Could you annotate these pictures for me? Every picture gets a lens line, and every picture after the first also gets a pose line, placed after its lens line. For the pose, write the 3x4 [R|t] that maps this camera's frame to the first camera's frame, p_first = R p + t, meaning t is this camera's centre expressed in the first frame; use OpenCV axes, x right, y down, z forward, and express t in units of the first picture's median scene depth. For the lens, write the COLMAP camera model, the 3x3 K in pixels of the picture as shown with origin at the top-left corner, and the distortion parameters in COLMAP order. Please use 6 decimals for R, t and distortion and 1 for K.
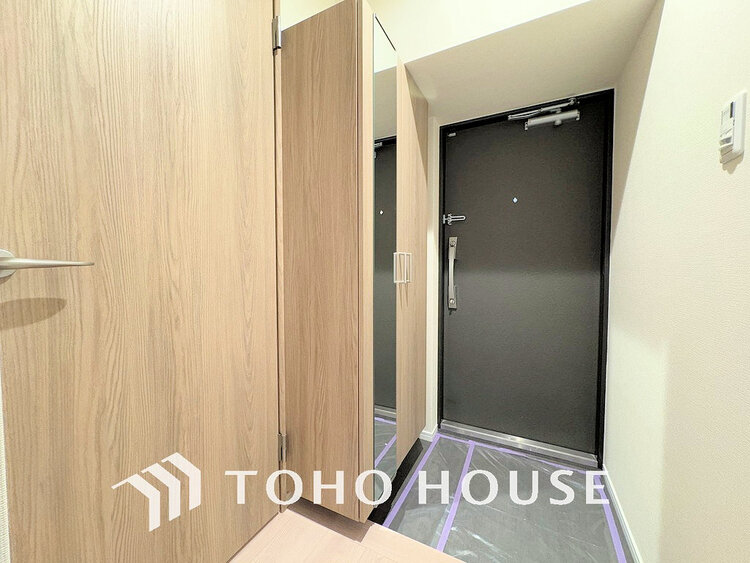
lens RADIAL K [[298.2, 0, 375.4], [0, 298.2, 283.0], [0, 0, 1]] dist [-0.002061, -0.000270]
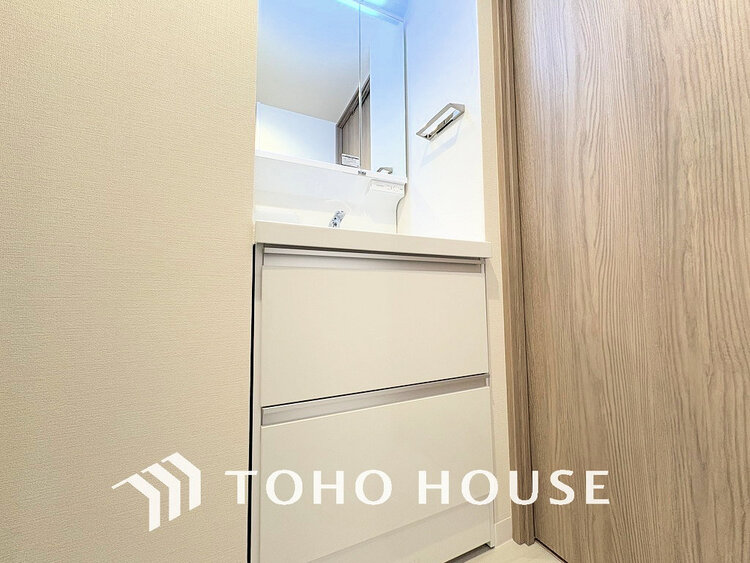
lens RADIAL K [[298.2, 0, 376.0], [0, 298.2, 281.8], [0, 0, 1]] dist [-0.002061, -0.000270]
pose [[-0.613776, -0.039677, -0.788482, 0.355828], [-0.017192, 0.999171, -0.036897, 0.889023], [0.789293, -0.009091, -0.613950, 0.948535]]
